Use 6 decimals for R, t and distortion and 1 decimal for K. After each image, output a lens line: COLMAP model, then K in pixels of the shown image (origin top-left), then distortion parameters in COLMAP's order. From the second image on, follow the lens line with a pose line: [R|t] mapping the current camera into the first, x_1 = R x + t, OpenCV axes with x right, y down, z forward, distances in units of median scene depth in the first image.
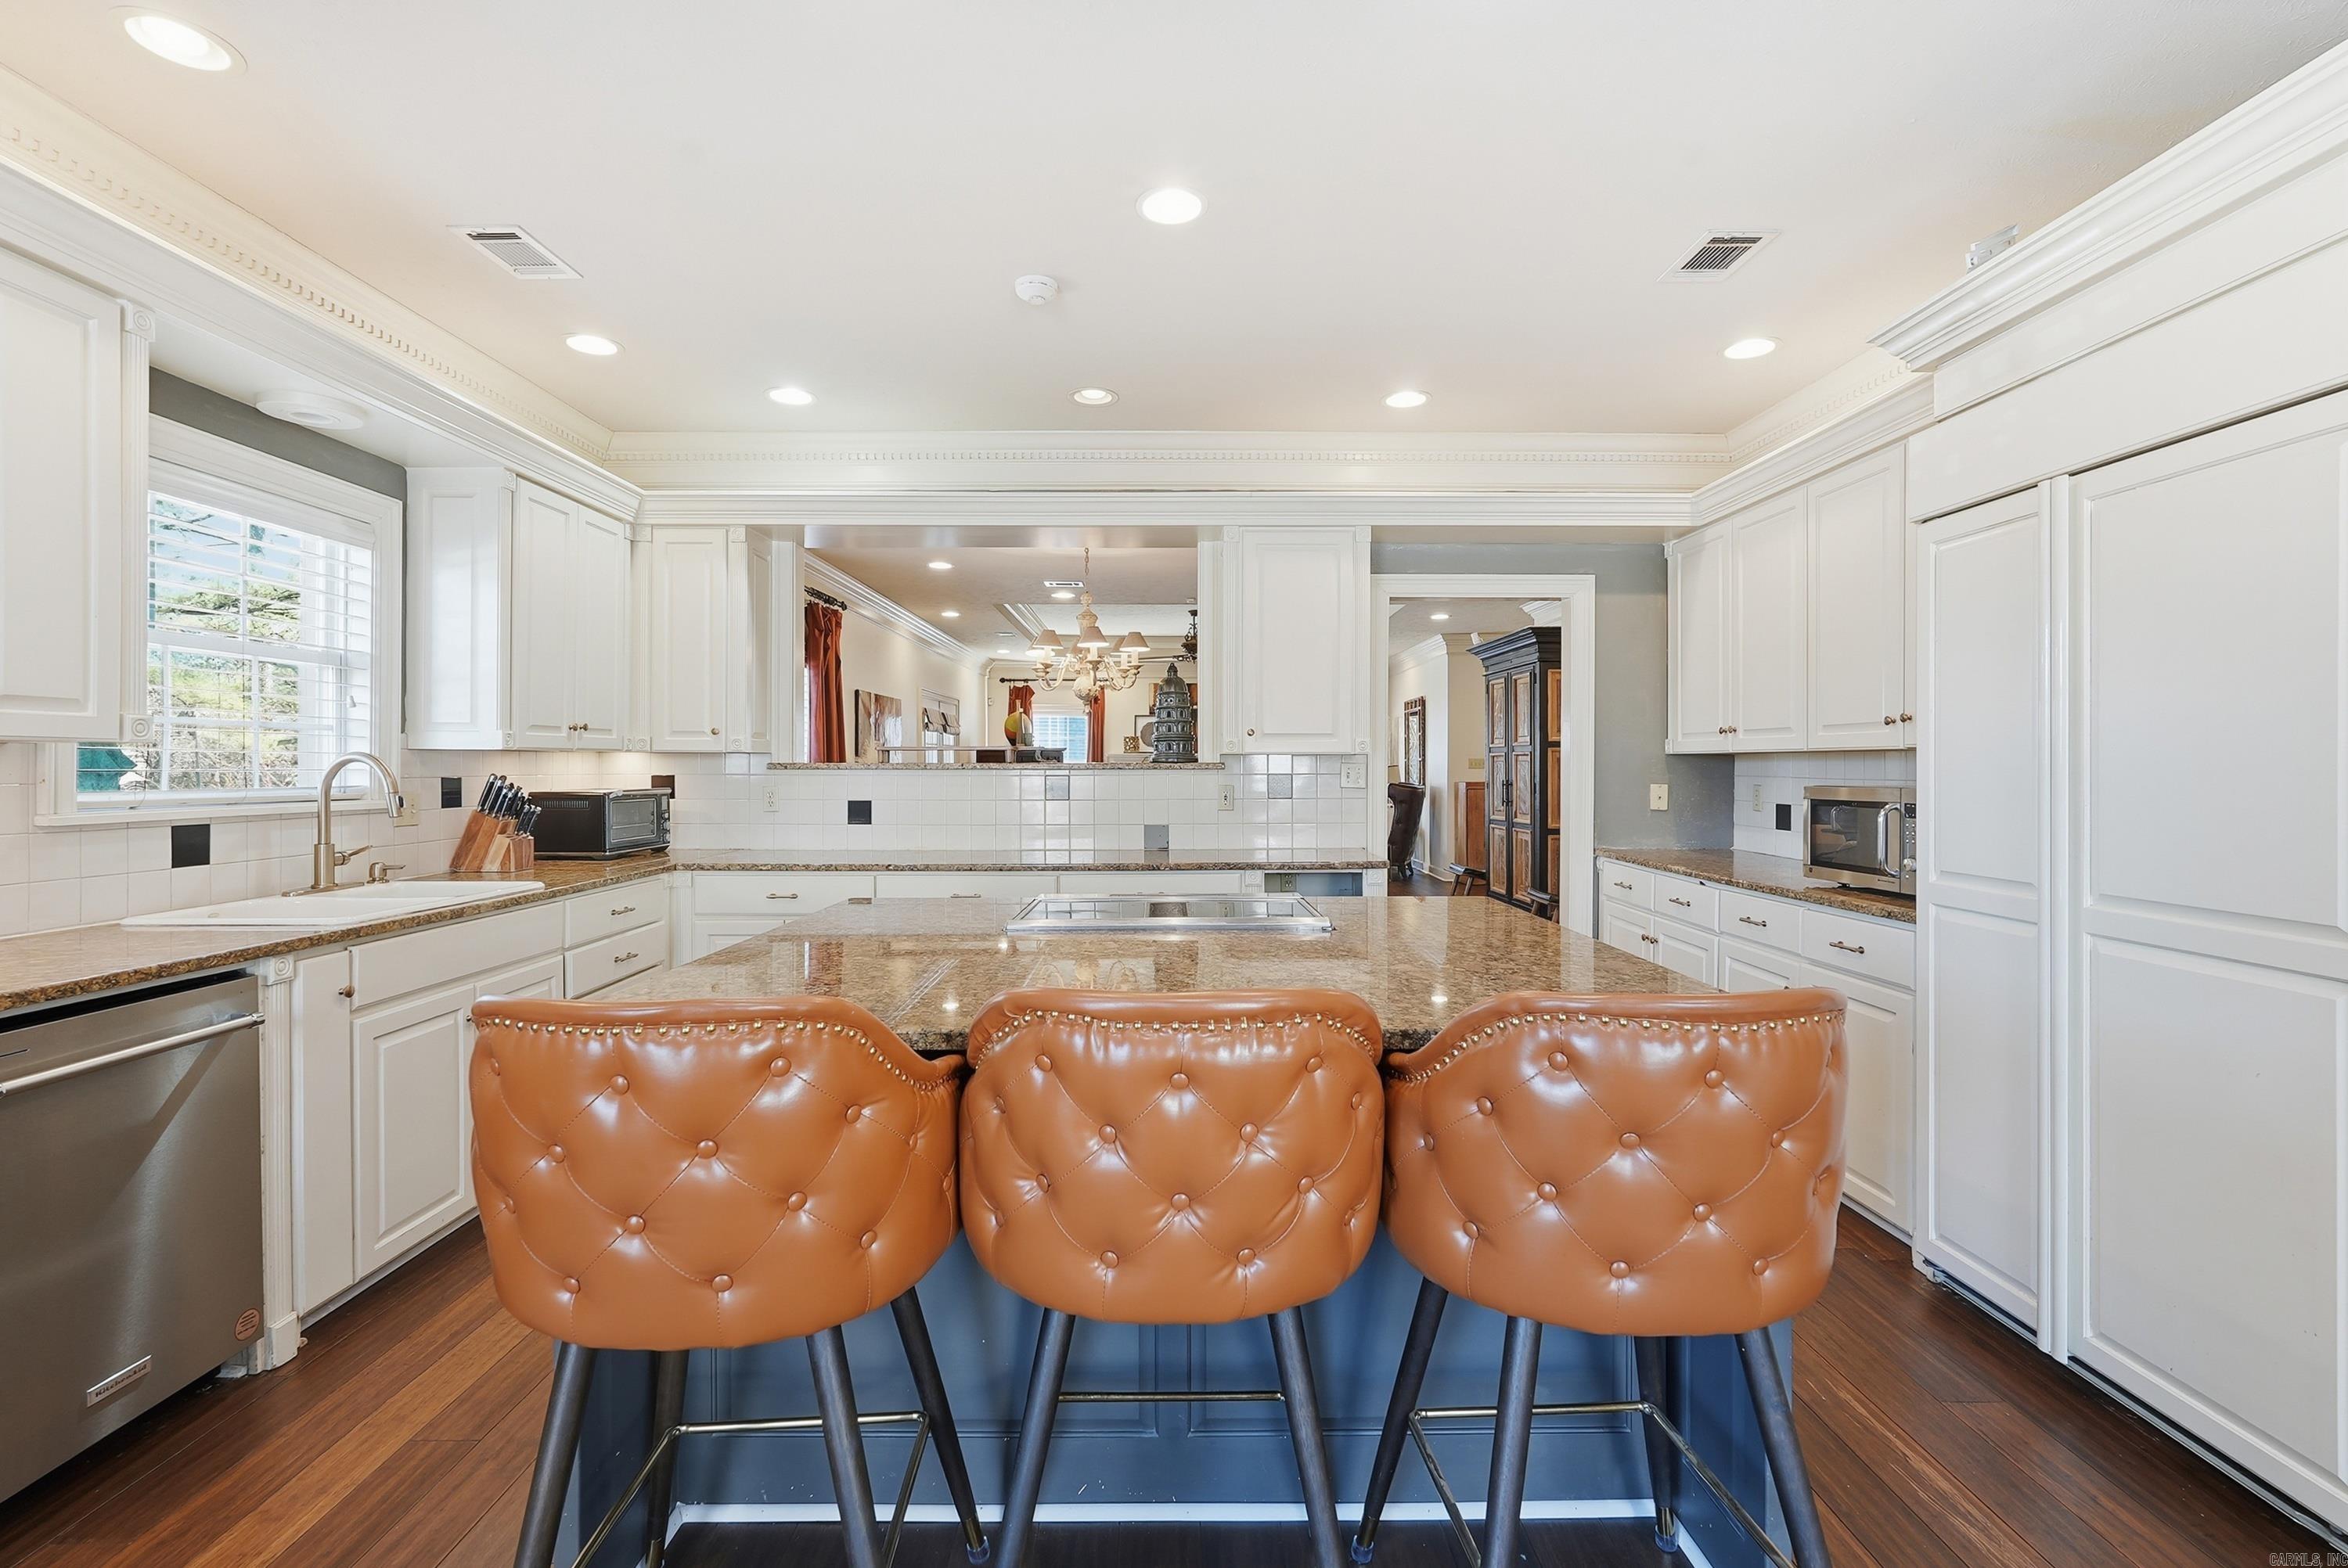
lens RADIAL K [[1057.3, 0, 1180.6], [0, 1057.3, 775.1], [0, 0, 1]] dist [-0.018056, 0.007955]
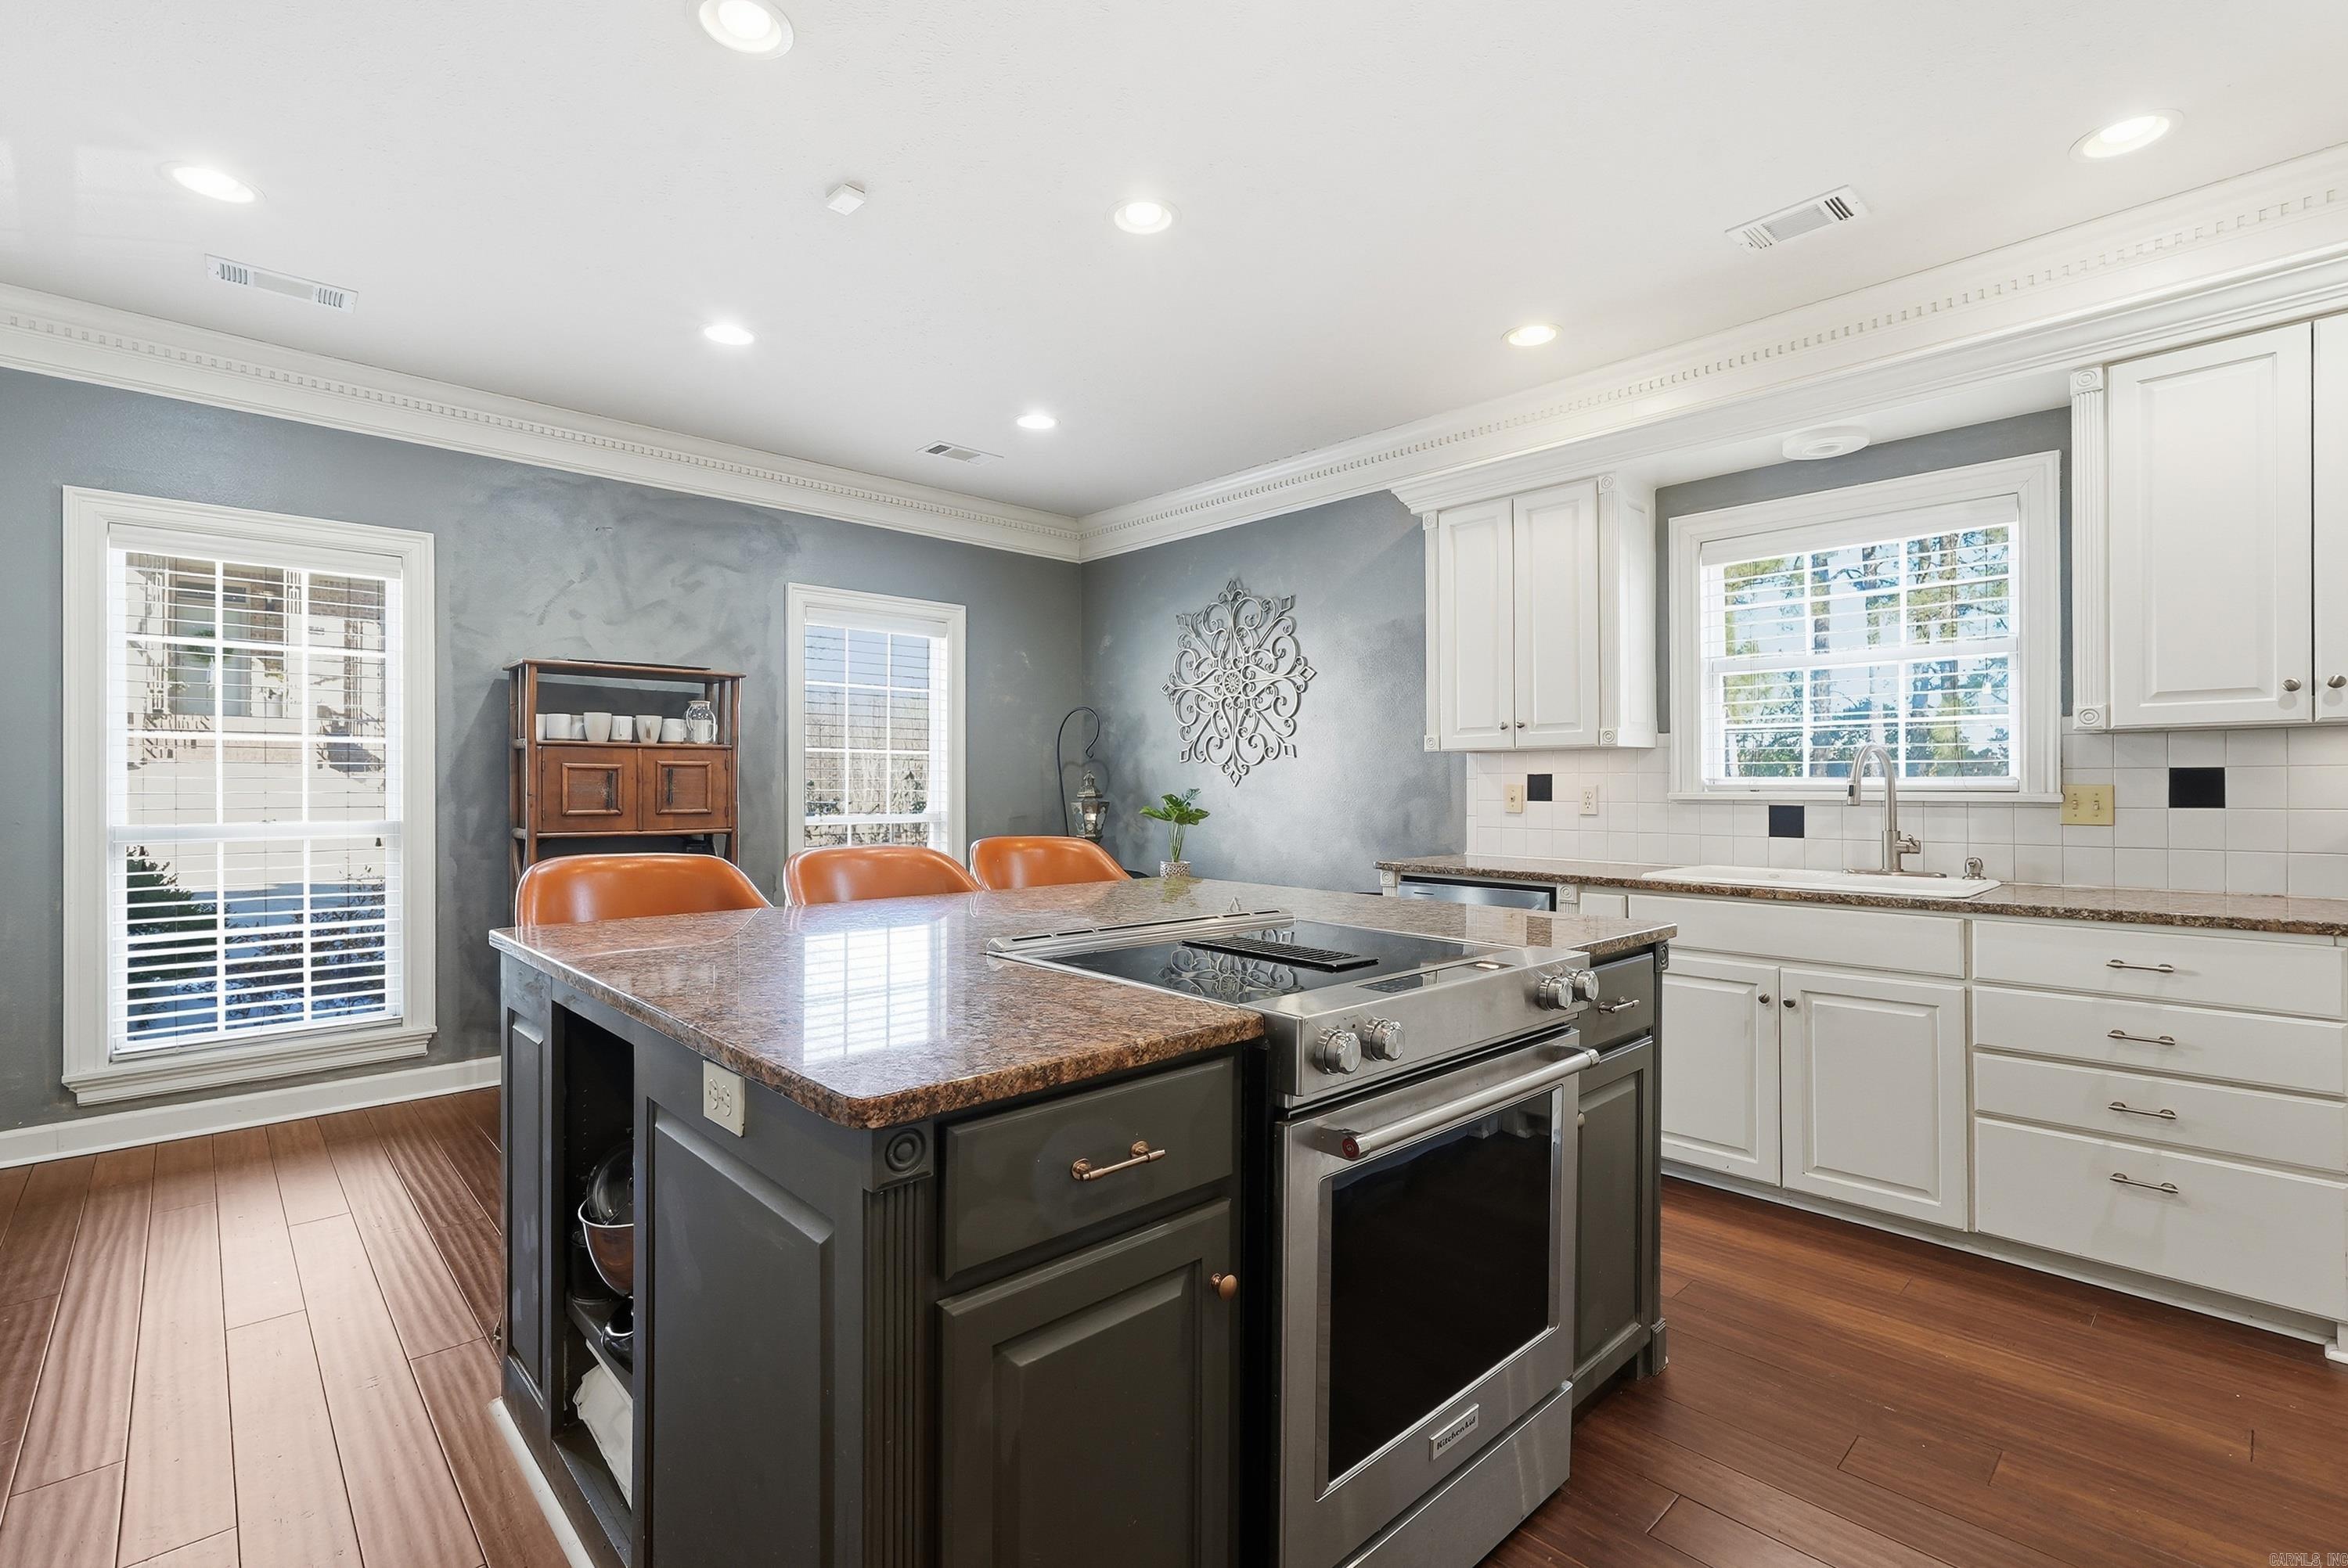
lens RADIAL K [[1057.3, 0, 1160.5], [0, 1057.3, 785.0], [0, 0, 1]] dist [-0.018056, 0.007955]
pose [[-0.741572, -0.002078, -0.670870, 0.332017], [-0.006514, 0.999970, 0.004102, 0.015221], [0.670842, 0.007412, -0.741563, 0.973933]]
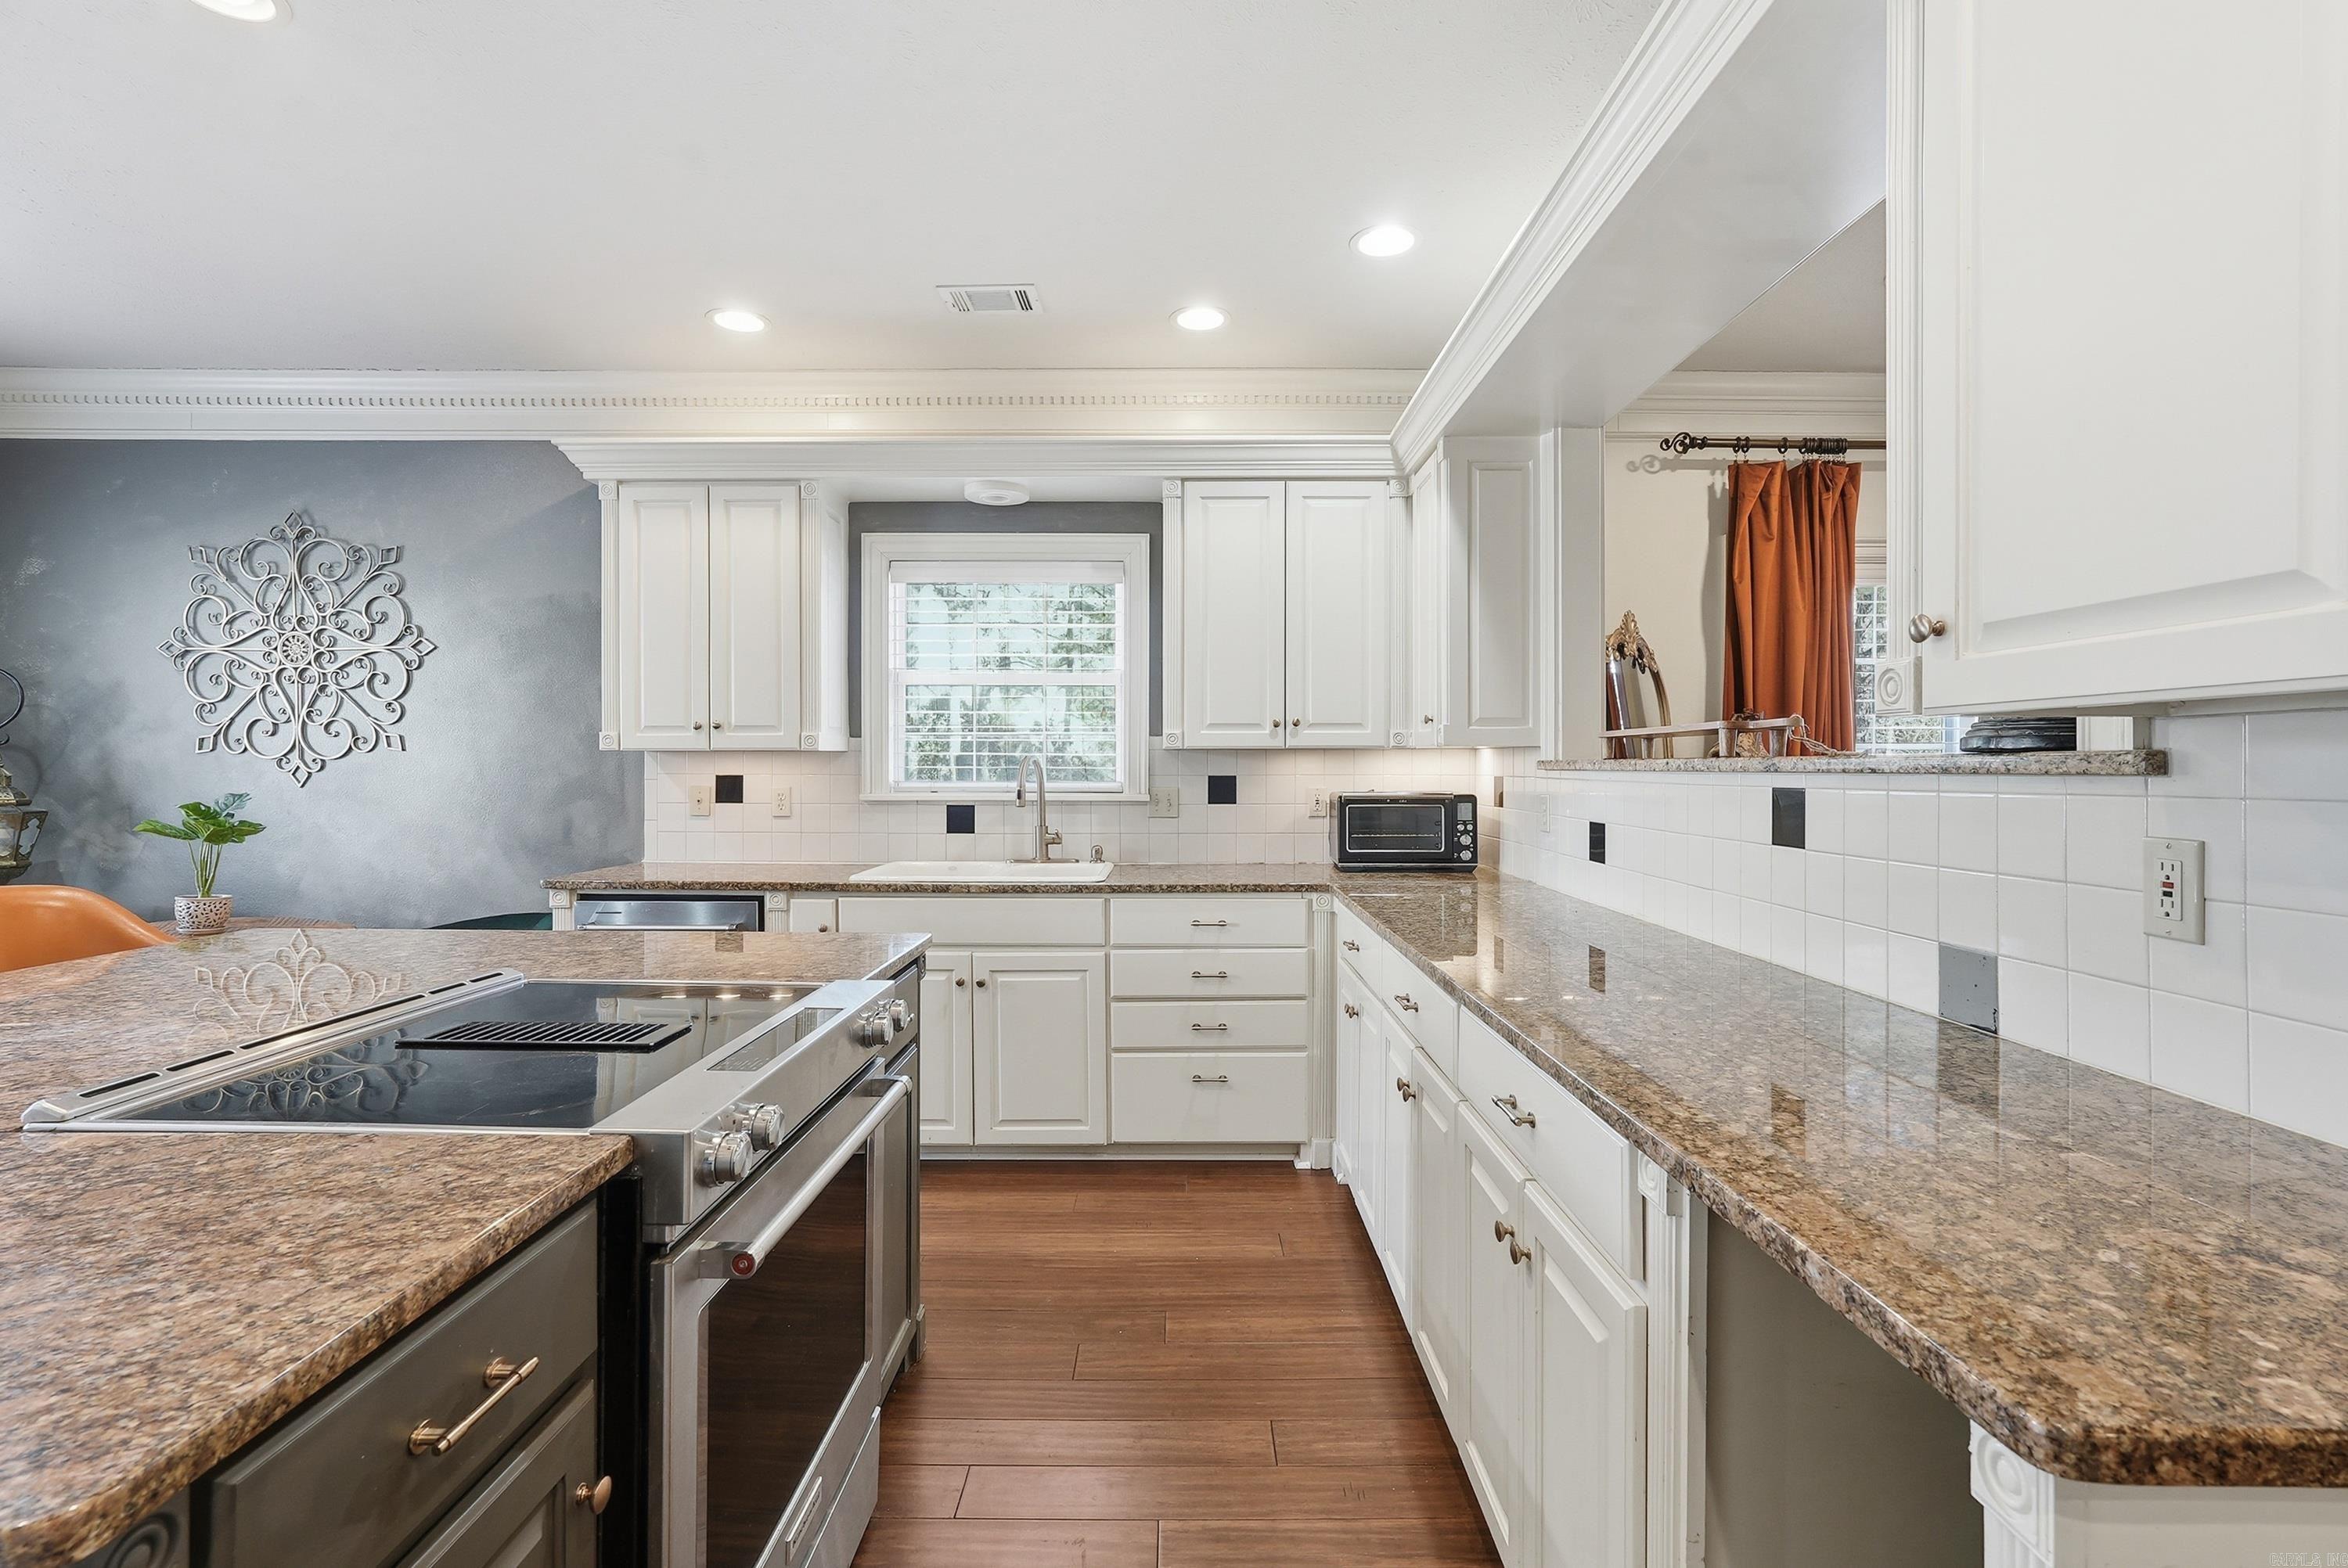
lens RADIAL K [[1057.3, 0, 1177.7], [0, 1057.3, 770.2], [0, 0, 1]] dist [-0.018056, 0.007955]
pose [[-0.013234, 0.004923, -0.999900, 0.350805], [-0.009726, 0.999940, 0.005052, -0.007491], [0.999865, 0.009792, -0.013185, 0.891826]]
